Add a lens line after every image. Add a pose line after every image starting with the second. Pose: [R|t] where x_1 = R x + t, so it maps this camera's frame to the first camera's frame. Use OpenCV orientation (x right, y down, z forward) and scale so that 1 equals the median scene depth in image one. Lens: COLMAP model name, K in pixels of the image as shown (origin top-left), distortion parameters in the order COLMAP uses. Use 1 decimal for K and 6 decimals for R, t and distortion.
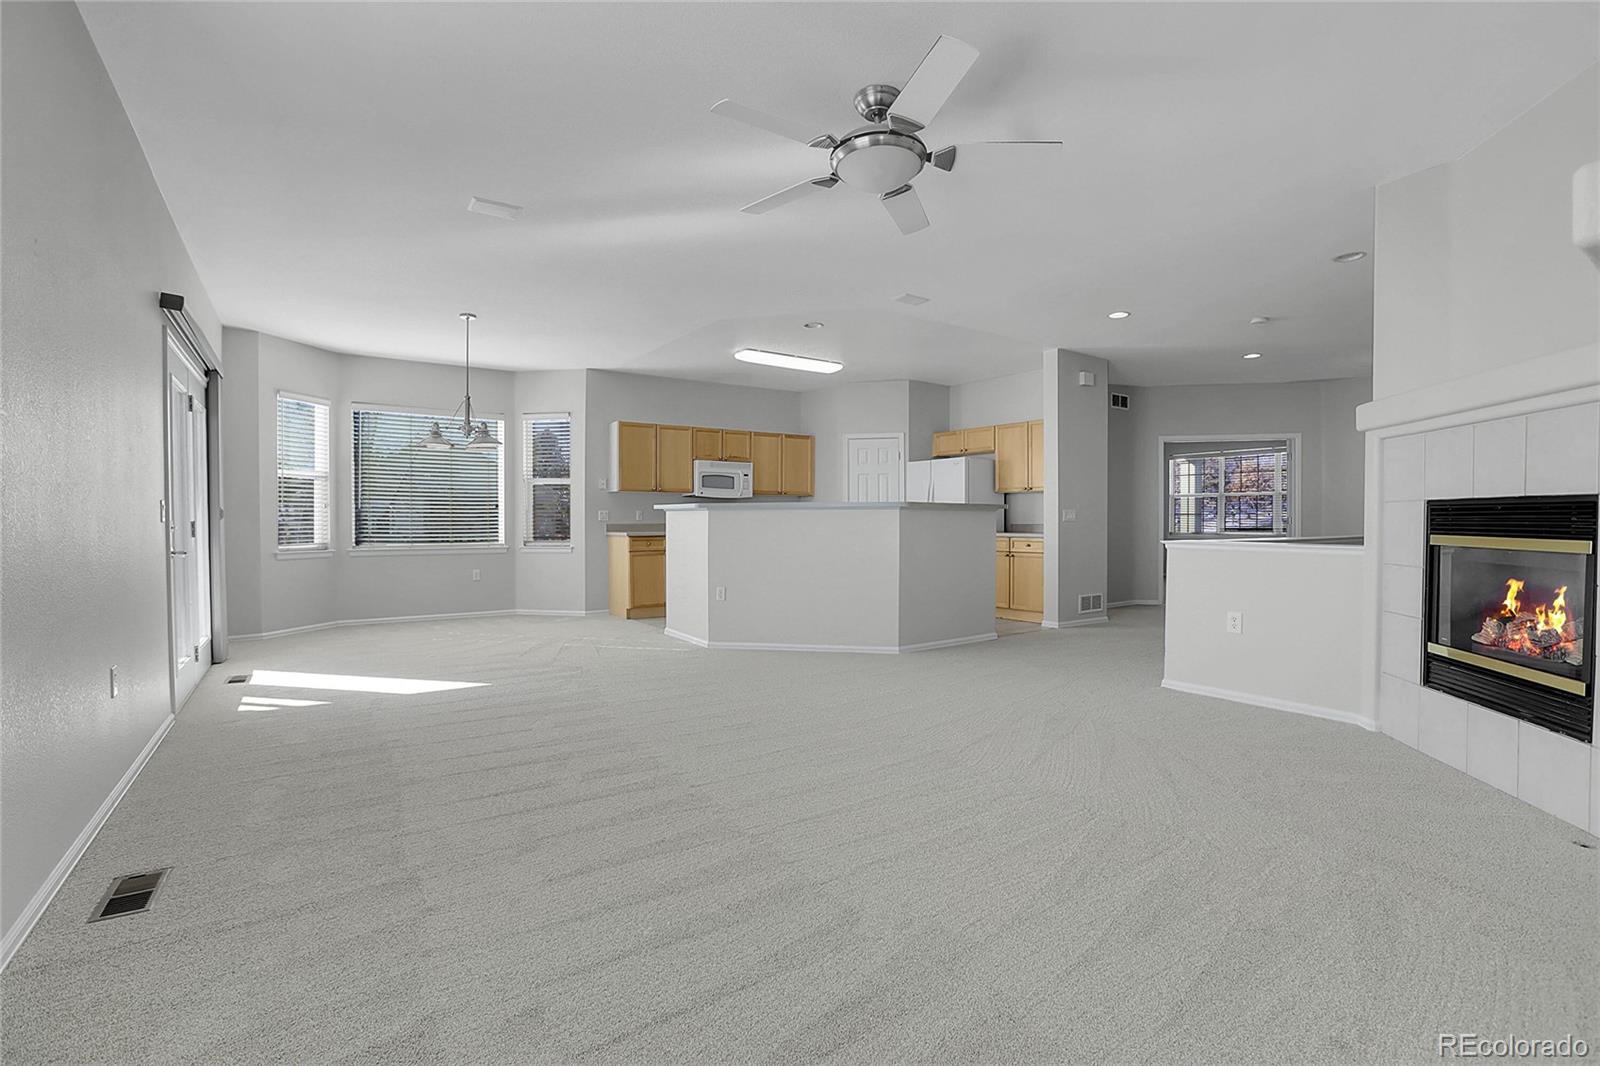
lens RADIAL K [[727.3, 0, 807.3], [0, 727.3, 532.2], [0, 0, 1]] dist [-0.026790, 0.000539]
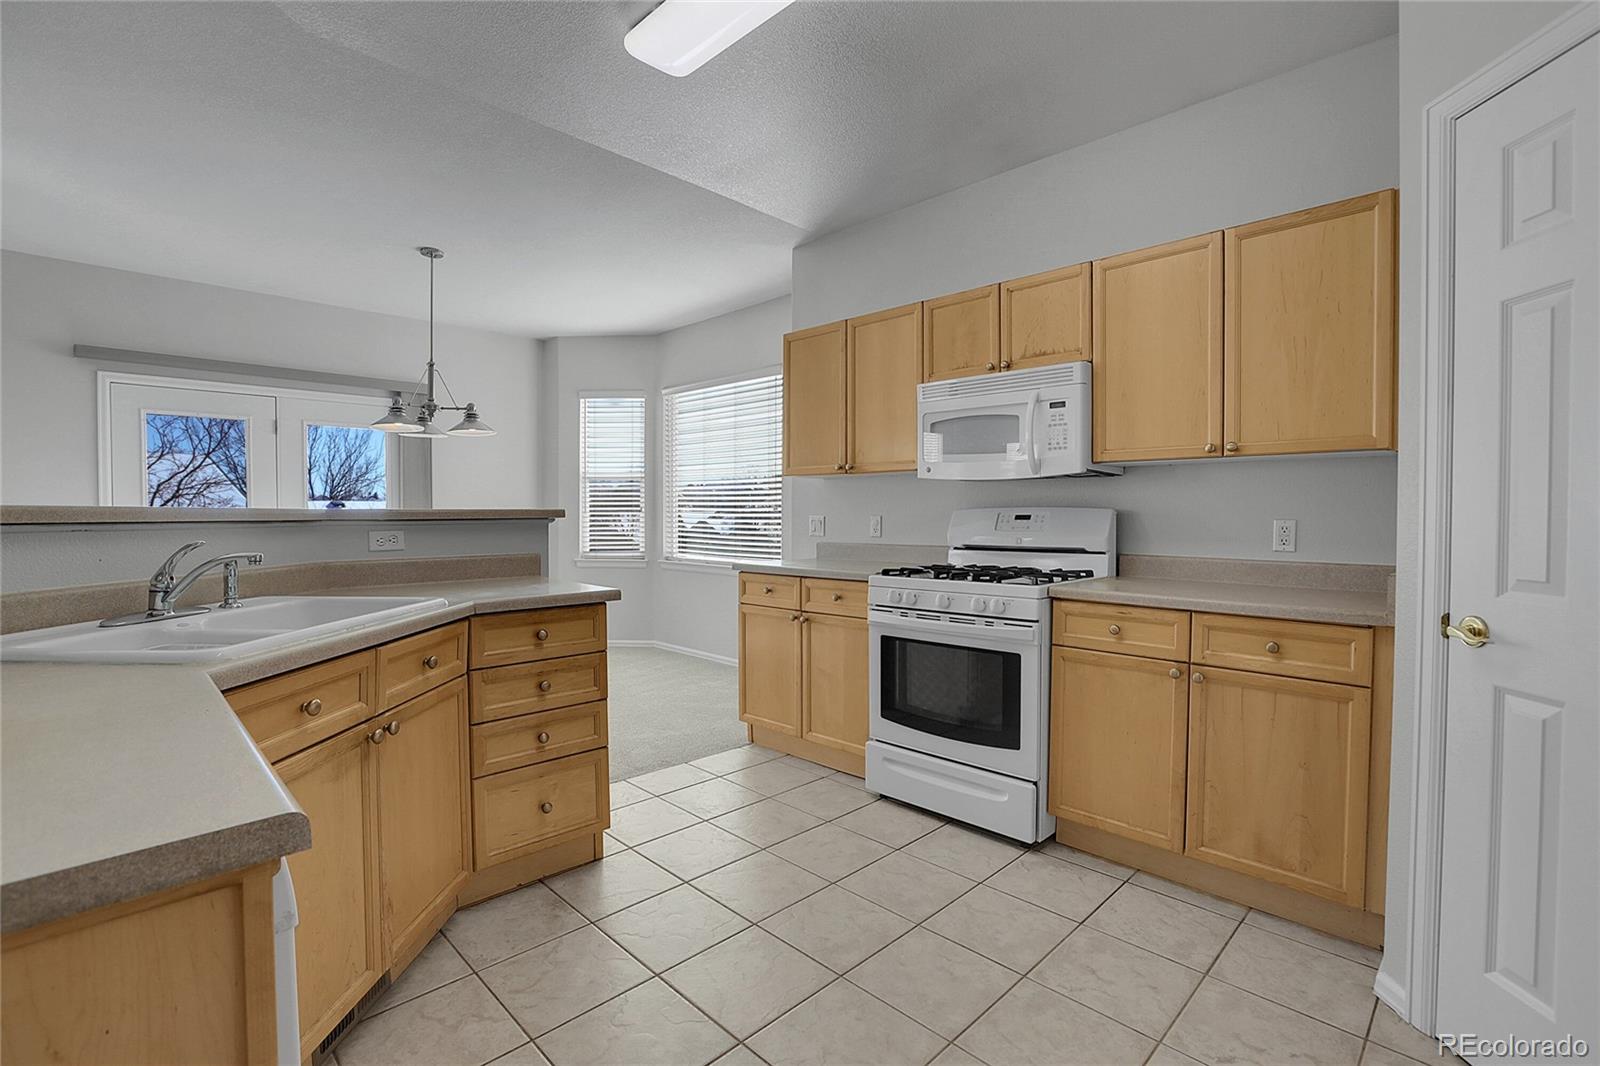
lens RADIAL K [[727.3, 0, 803.5], [0, 727.3, 525.2], [0, 0, 1]] dist [-0.026790, 0.000539]
pose [[0.190669, 0.018460, -0.981481, 0.214199], [-0.013985, 0.999773, 0.016087, -0.029323], [0.981555, 0.010659, 0.190884, 0.850250]]
